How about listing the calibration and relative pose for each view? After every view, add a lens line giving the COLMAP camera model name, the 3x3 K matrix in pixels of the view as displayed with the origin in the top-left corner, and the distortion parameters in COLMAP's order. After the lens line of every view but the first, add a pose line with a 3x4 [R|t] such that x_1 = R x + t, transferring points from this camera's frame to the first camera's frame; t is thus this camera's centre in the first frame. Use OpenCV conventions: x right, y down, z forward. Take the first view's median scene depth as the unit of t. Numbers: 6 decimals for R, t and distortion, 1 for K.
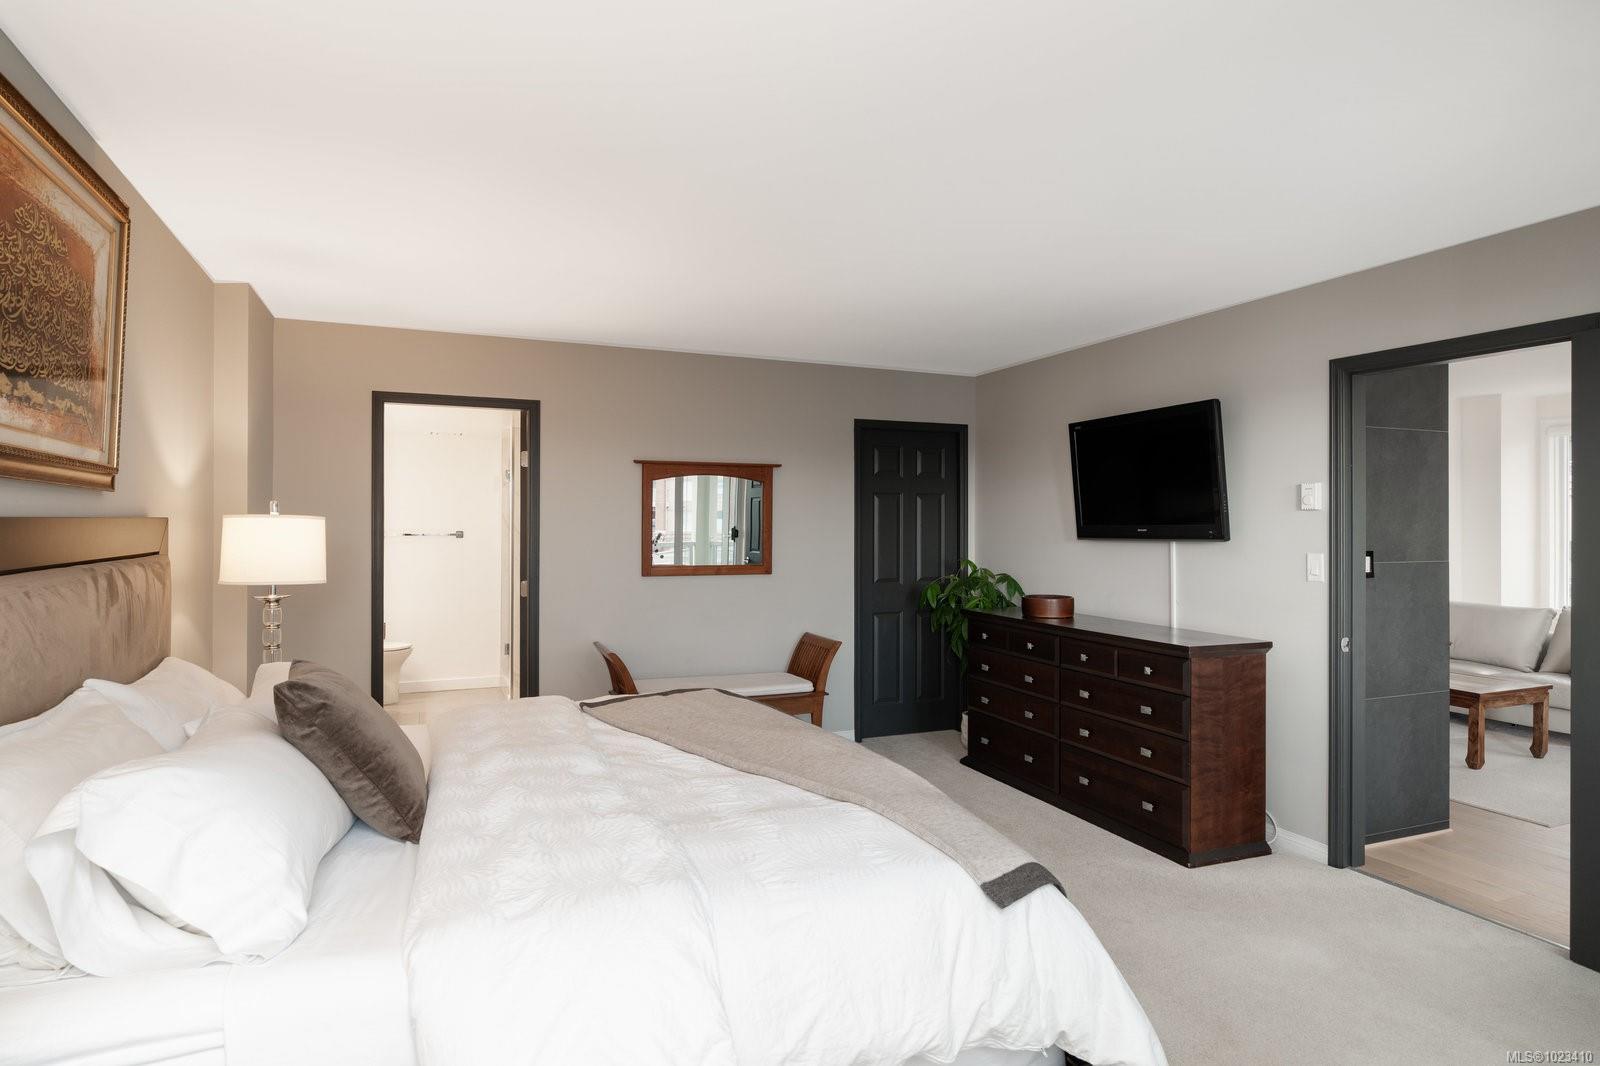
lens RADIAL K [[855.3, 0, 800.0], [0, 855.3, 533.0], [0, 0, 1]] dist [-0.004757, -0.001022]
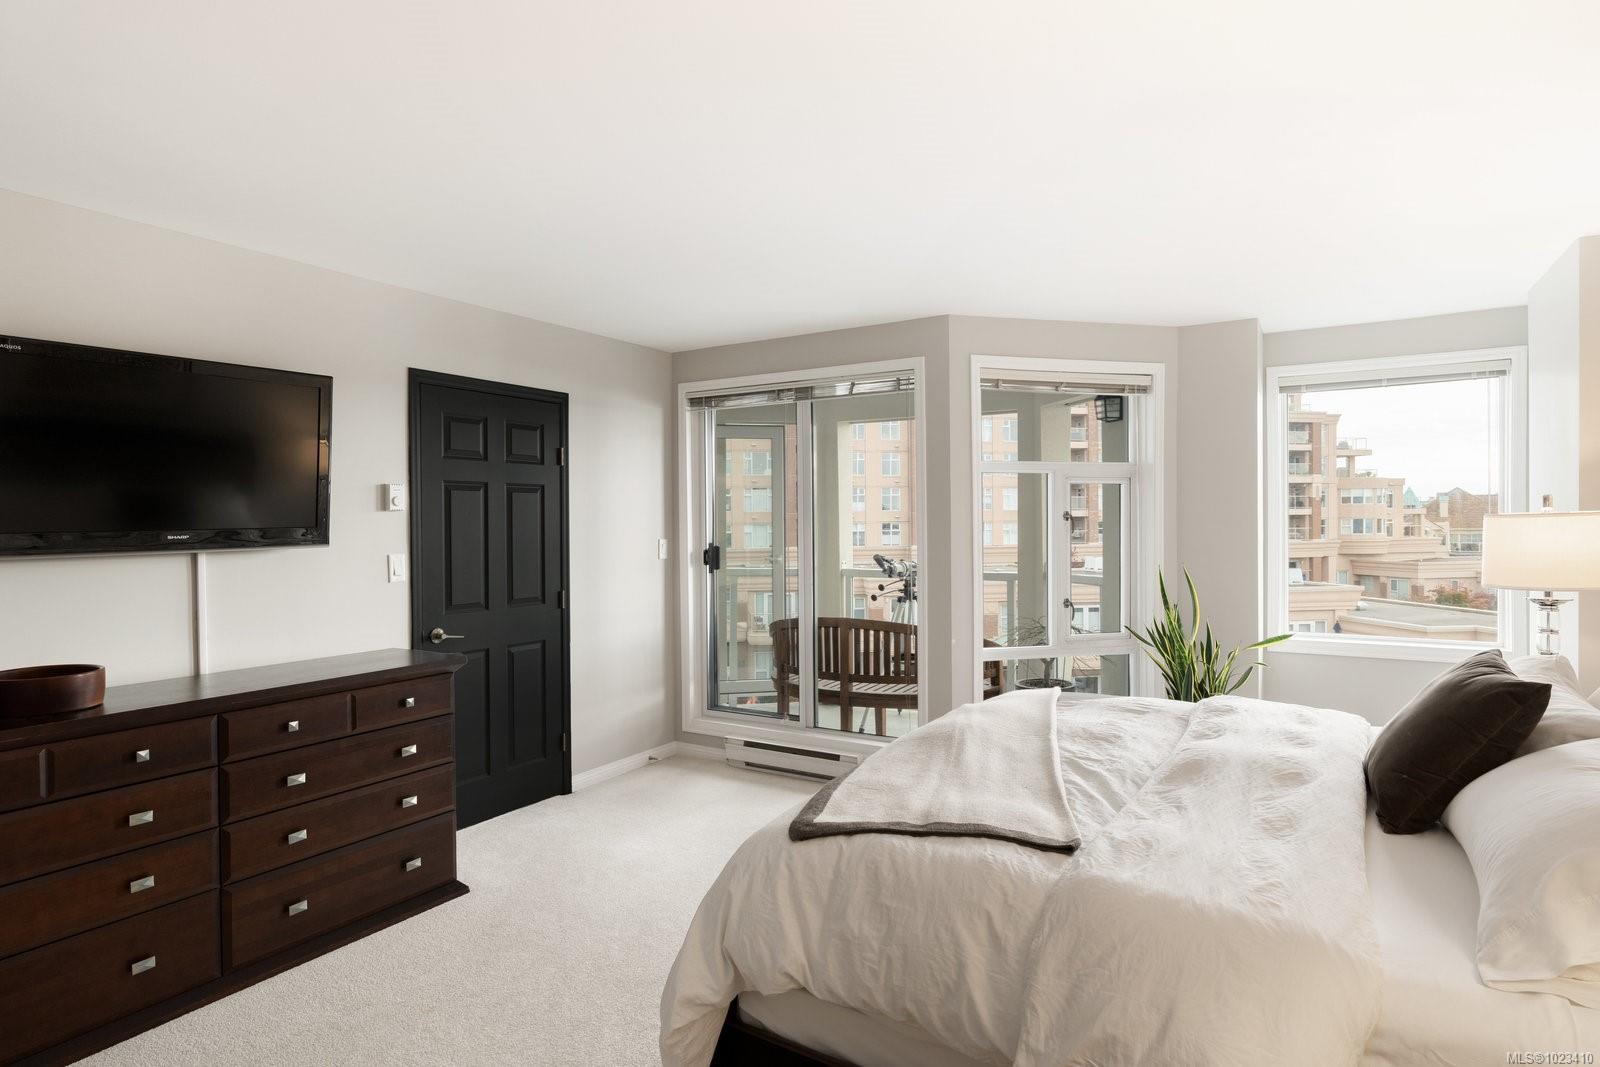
lens RADIAL K [[855.3, 0, 800.0], [0, 855.3, 533.5], [0, 0, 1]] dist [-0.004757, -0.001022]
pose [[-0.613599, -0.007590, 0.789581, -0.461339], [0.006981, 0.999863, 0.015037, -0.011812], [-0.789587, 0.014738, -0.613462, 1.153178]]
